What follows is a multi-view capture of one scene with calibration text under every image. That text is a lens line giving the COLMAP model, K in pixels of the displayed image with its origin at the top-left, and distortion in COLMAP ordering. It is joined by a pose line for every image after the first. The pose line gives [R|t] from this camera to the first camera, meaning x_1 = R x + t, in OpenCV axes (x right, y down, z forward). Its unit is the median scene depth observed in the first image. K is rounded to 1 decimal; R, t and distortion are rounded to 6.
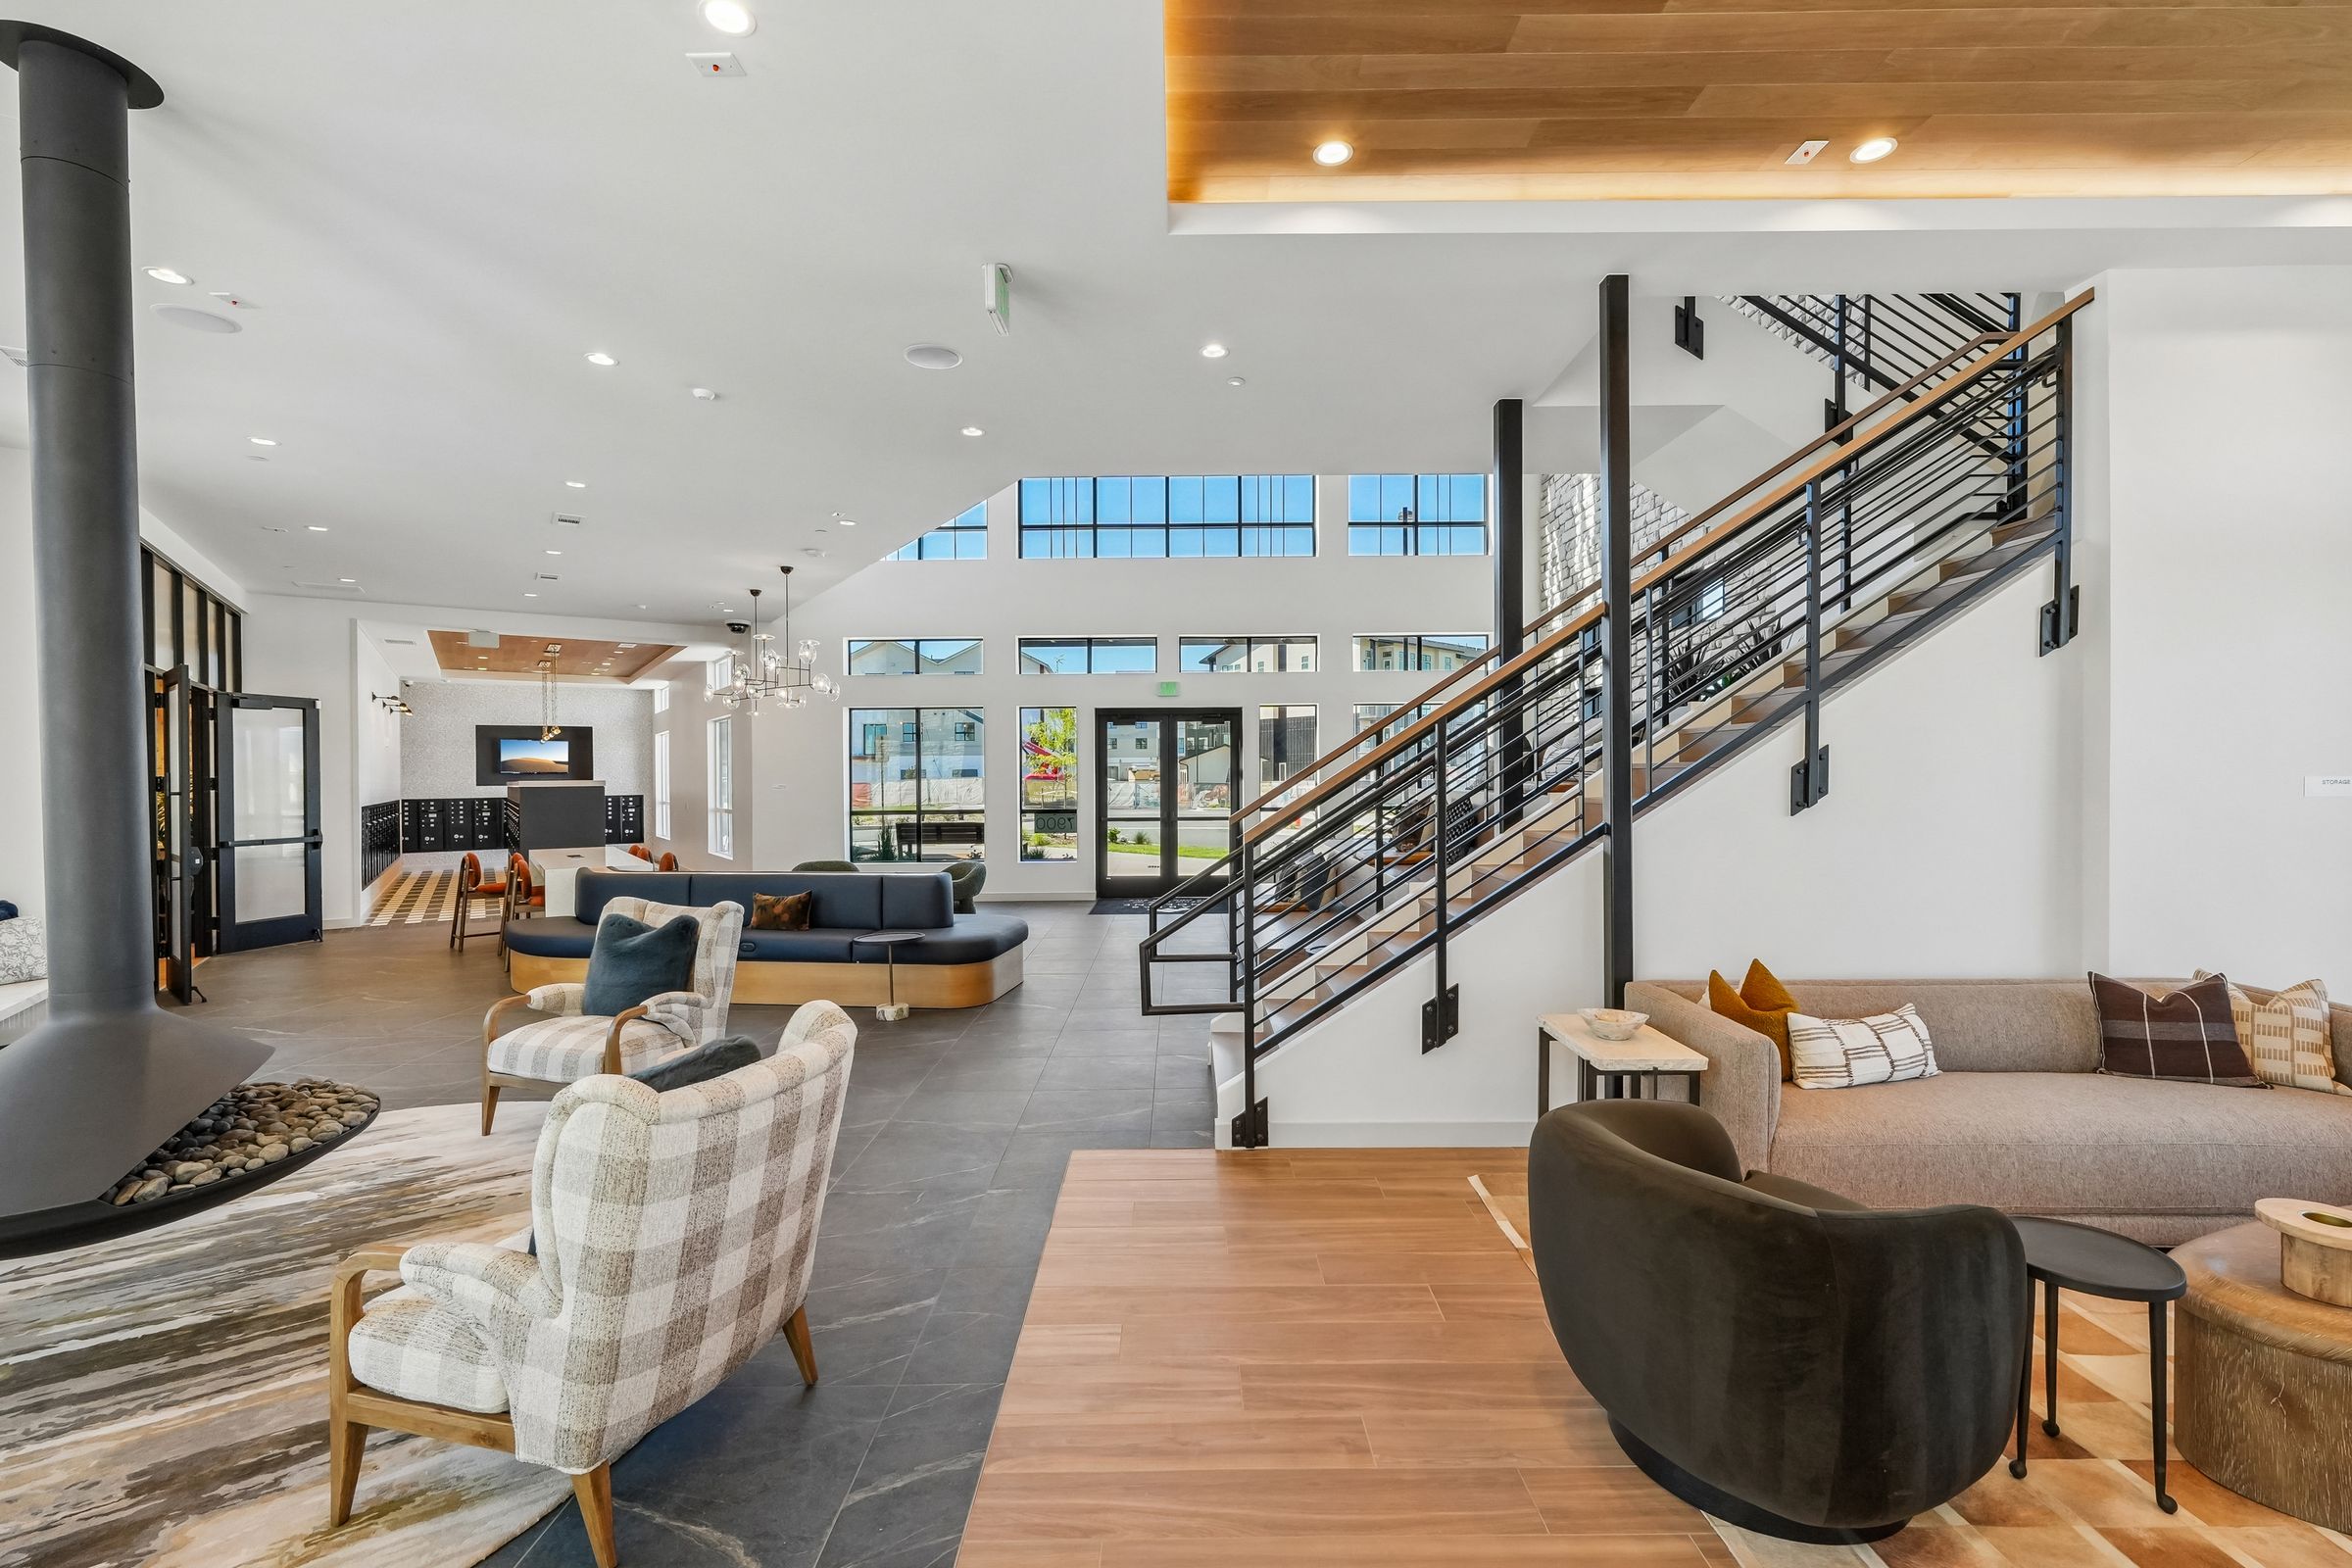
lens RADIAL K [[1012.2, 0, 1166.9], [0, 1012.2, 786.2], [0, 0, 1]] dist [0.011384, 0.000156]
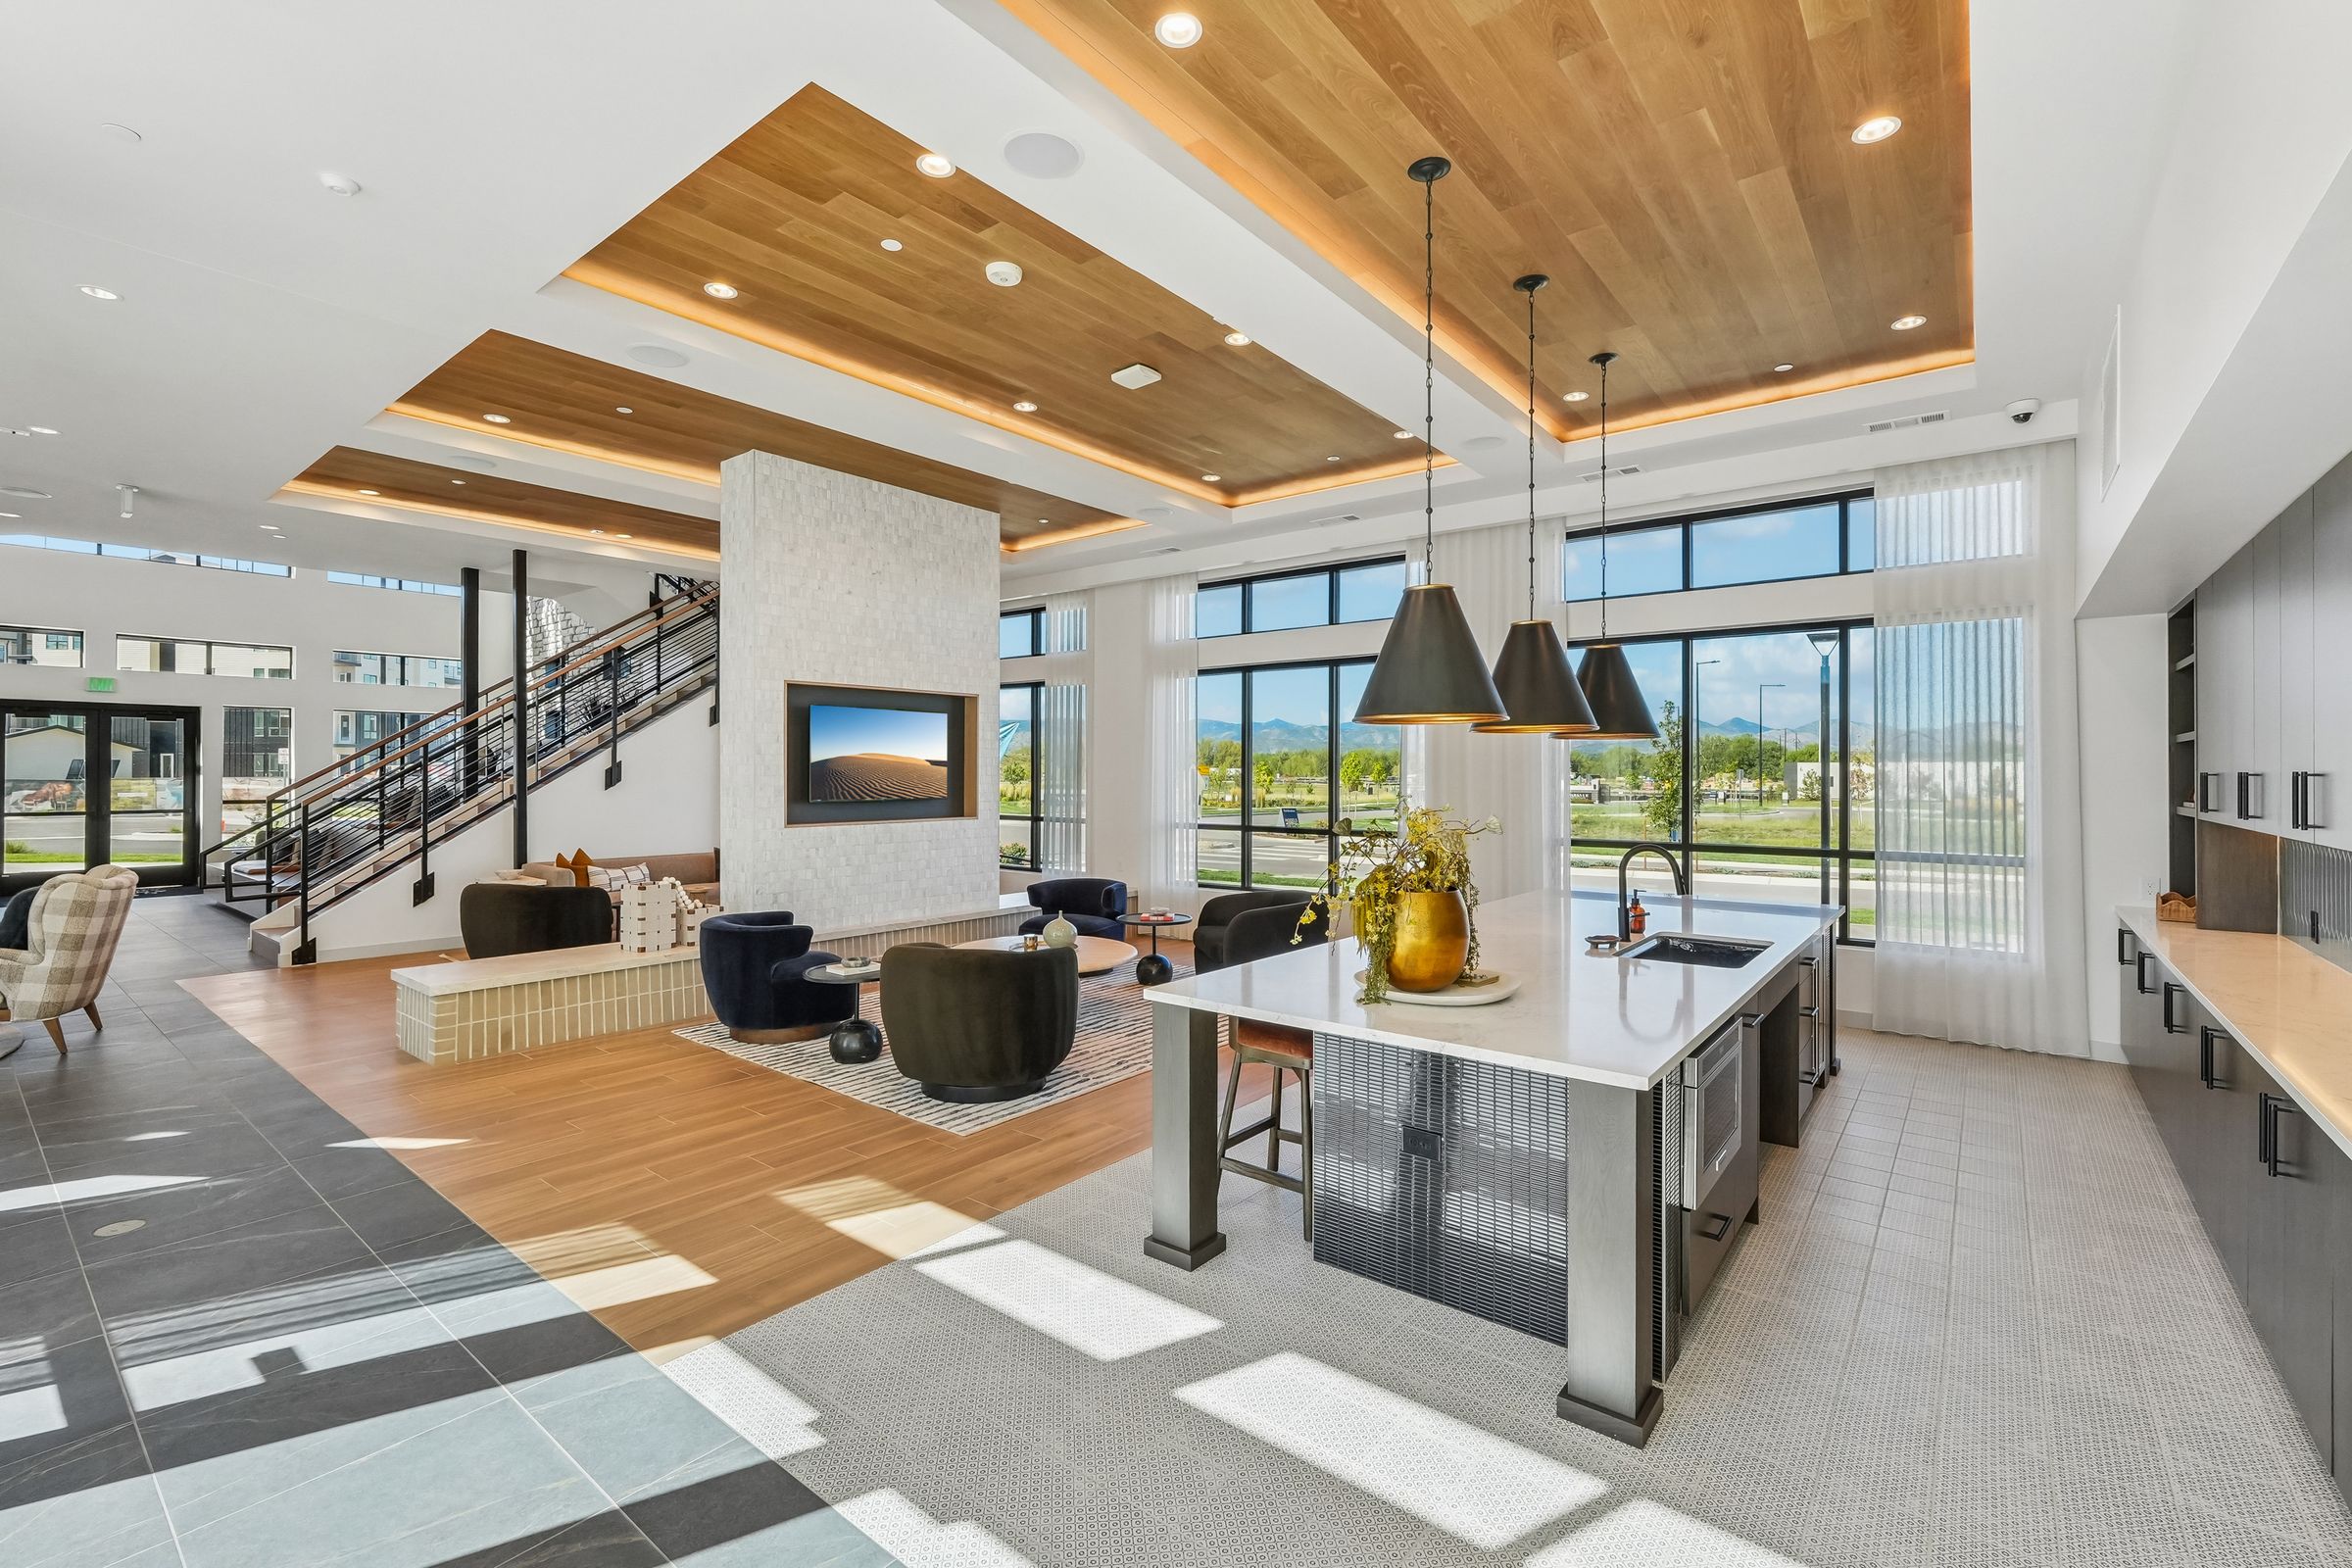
lens RADIAL K [[1012.2, 0, 1161.9], [0, 1012.2, 779.1], [0, 0, 1]] dist [0.011384, 0.000156]
pose [[0.629209, 0.004556, 0.777223, -0.358776], [-0.000300, 0.999984, -0.005619, 0.013016], [-0.777236, 0.003303, 0.629200, -1.330196]]
